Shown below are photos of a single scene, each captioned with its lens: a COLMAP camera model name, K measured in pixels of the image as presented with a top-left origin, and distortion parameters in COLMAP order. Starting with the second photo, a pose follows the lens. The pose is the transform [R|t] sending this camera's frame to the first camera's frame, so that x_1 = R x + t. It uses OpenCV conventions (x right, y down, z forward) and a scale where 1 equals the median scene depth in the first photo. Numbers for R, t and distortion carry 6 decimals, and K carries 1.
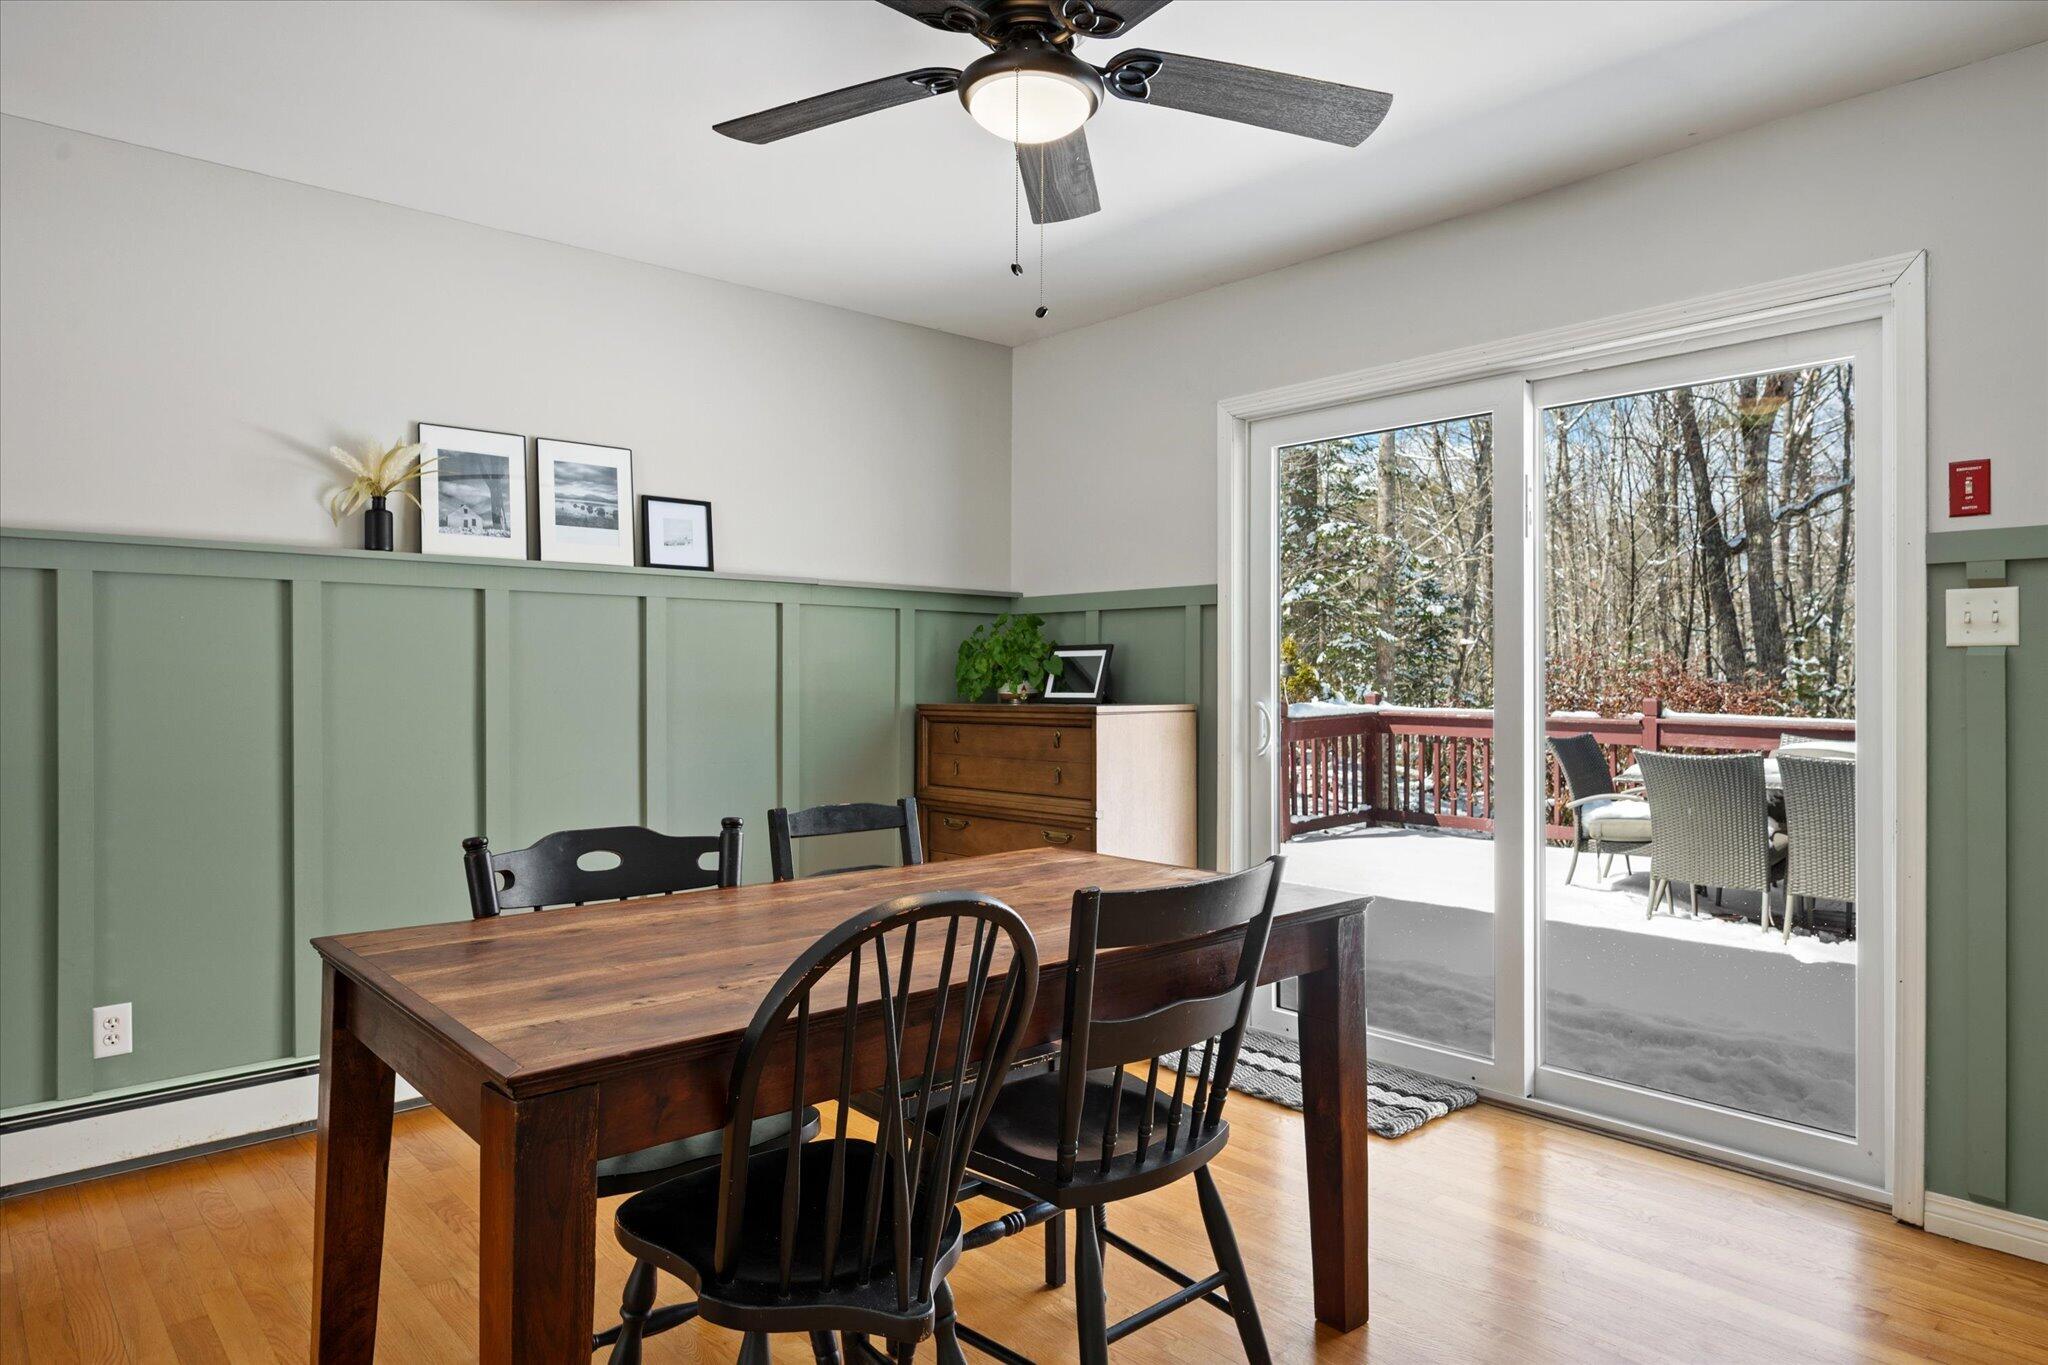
lens RADIAL K [[1232.5, 0, 1033.2], [0, 1232.5, 668.0], [0, 0, 1]] dist [0.001590, 0.000328]
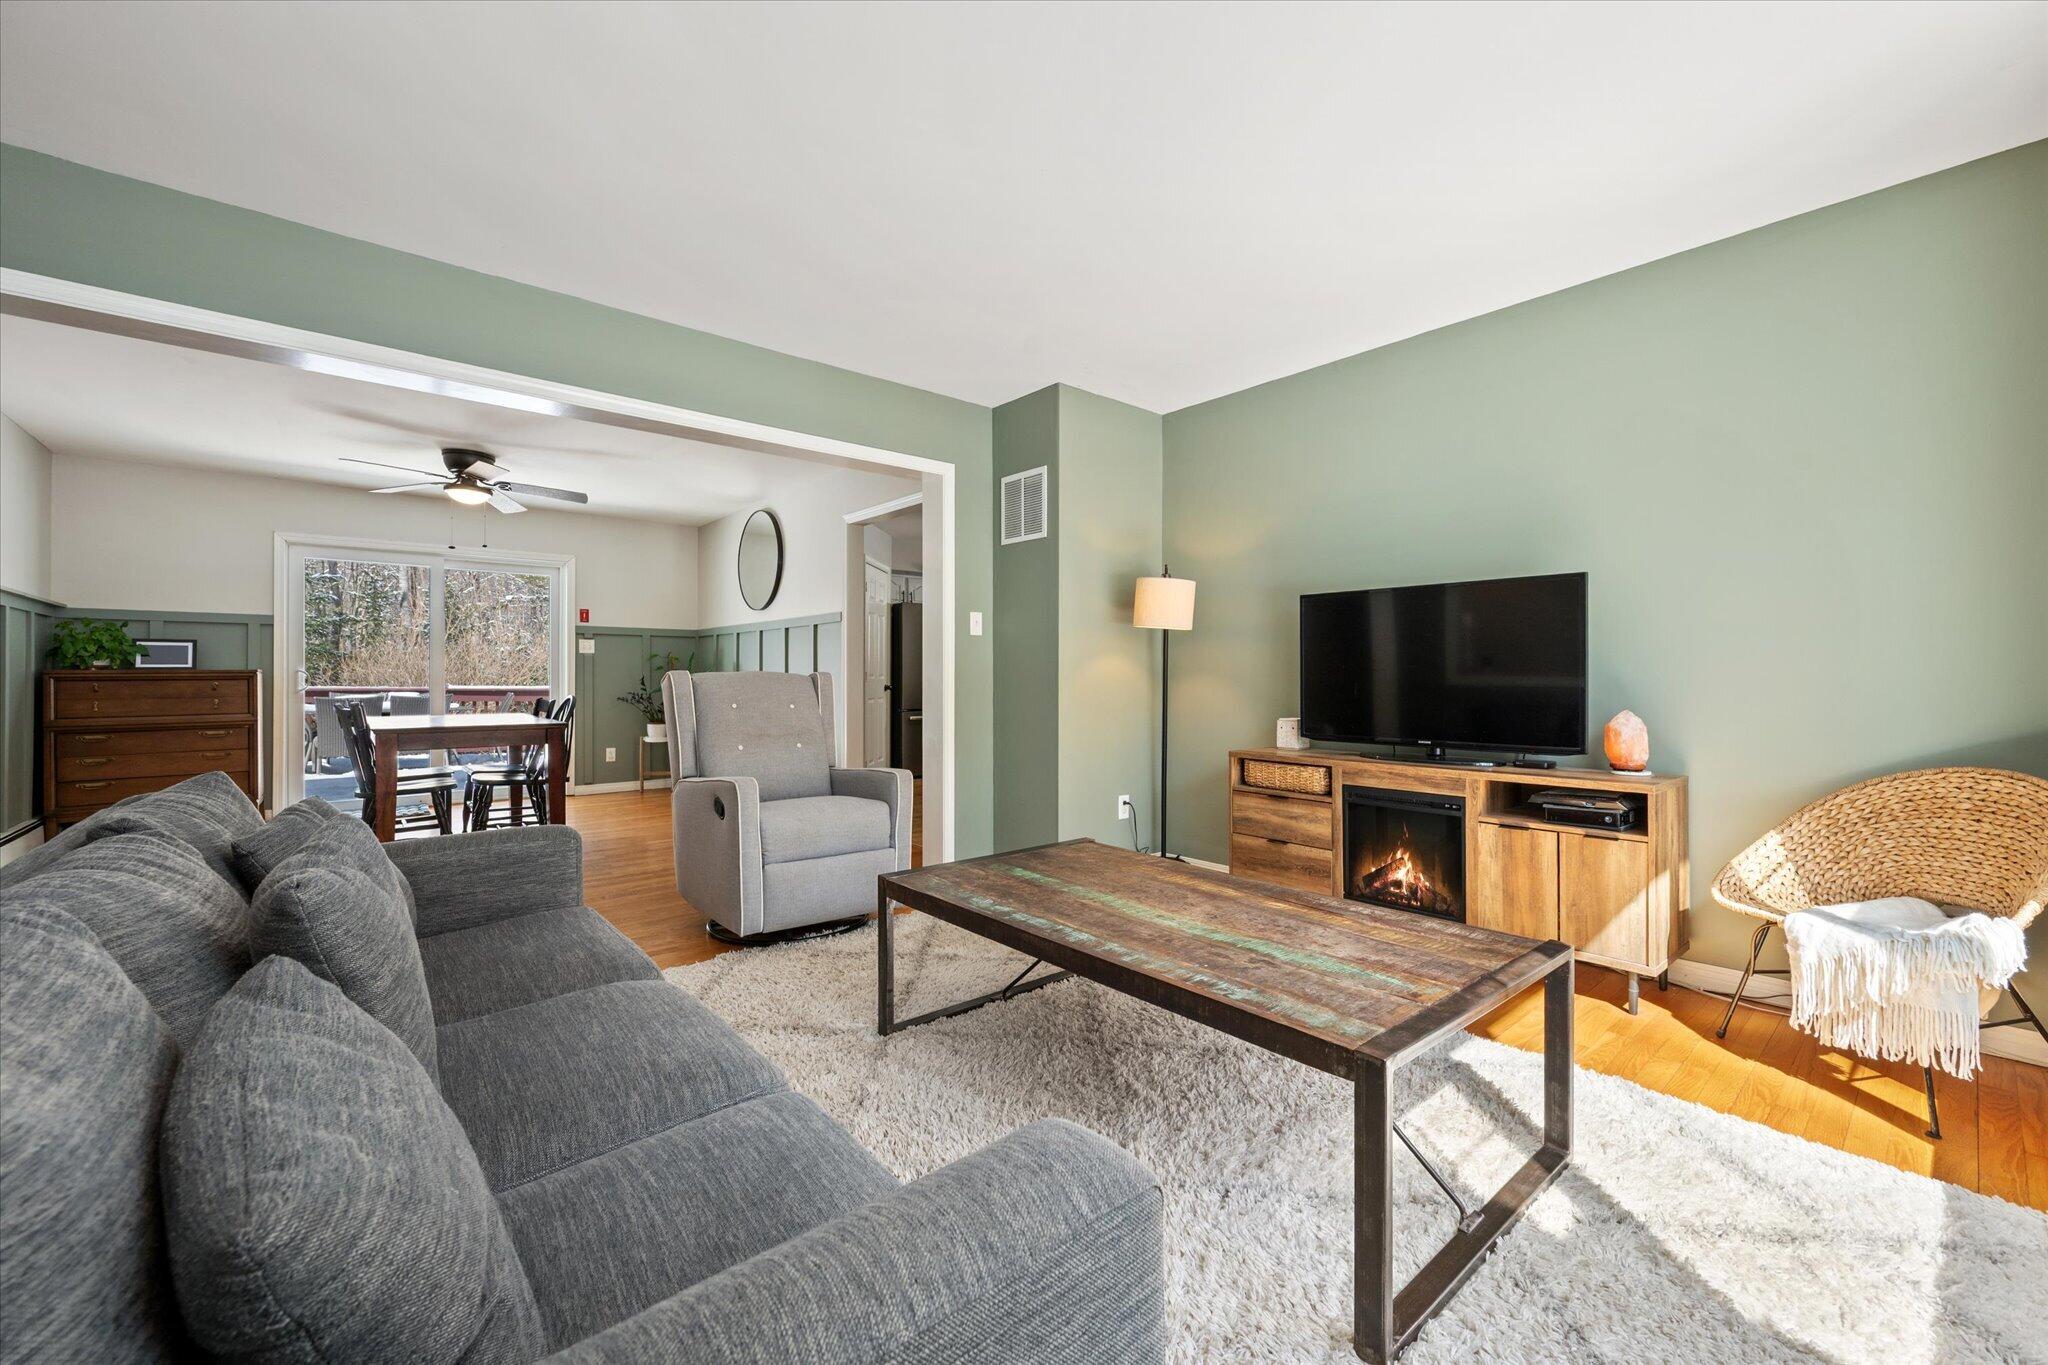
lens RADIAL K [[817.9, 0, 1035.7], [0, 817.9, 675.2], [0, 0, 1]] dist [-0.002568, -0.000406]
pose [[0.023269, 0.002228, 0.999727, -1.358890], [-0.004409, 0.999988, -0.002125, 0.038361], [-0.999720, -0.004358, 0.023279, -0.412109]]
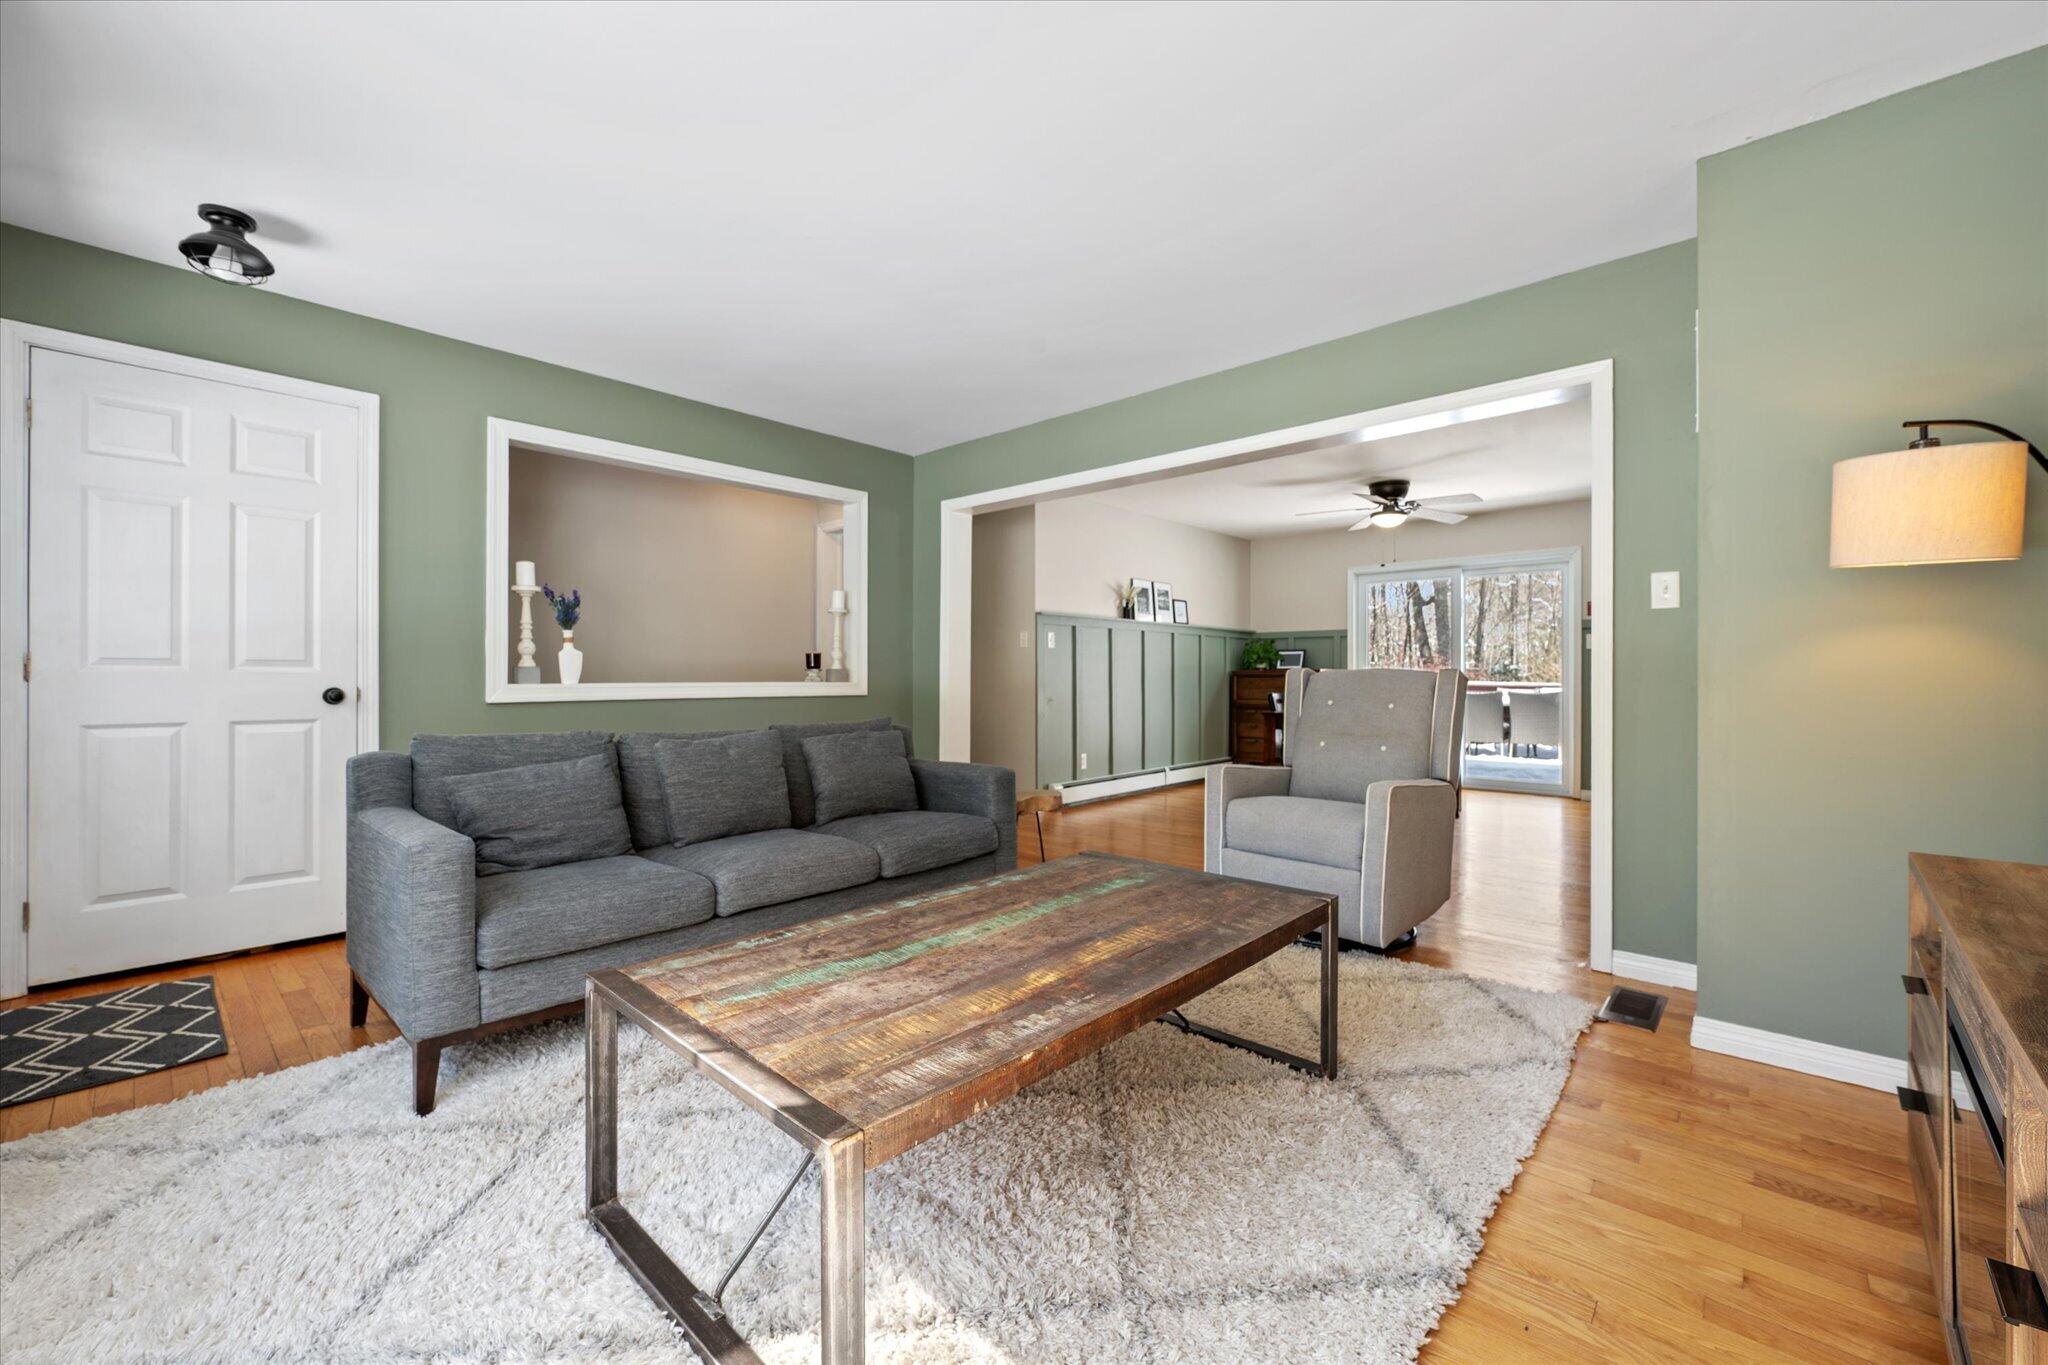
lens RADIAL K [[817.9, 0, 1035.7], [0, 817.9, 675.2], [0, 0, 1]] dist [-0.002568, -0.000406]
pose [[0.995055, -0.001786, 0.099312, -0.859152], [0.001363, 0.999990, 0.004328, 0.036471], [-0.099318, -0.004171, 0.995047, -0.963624]]
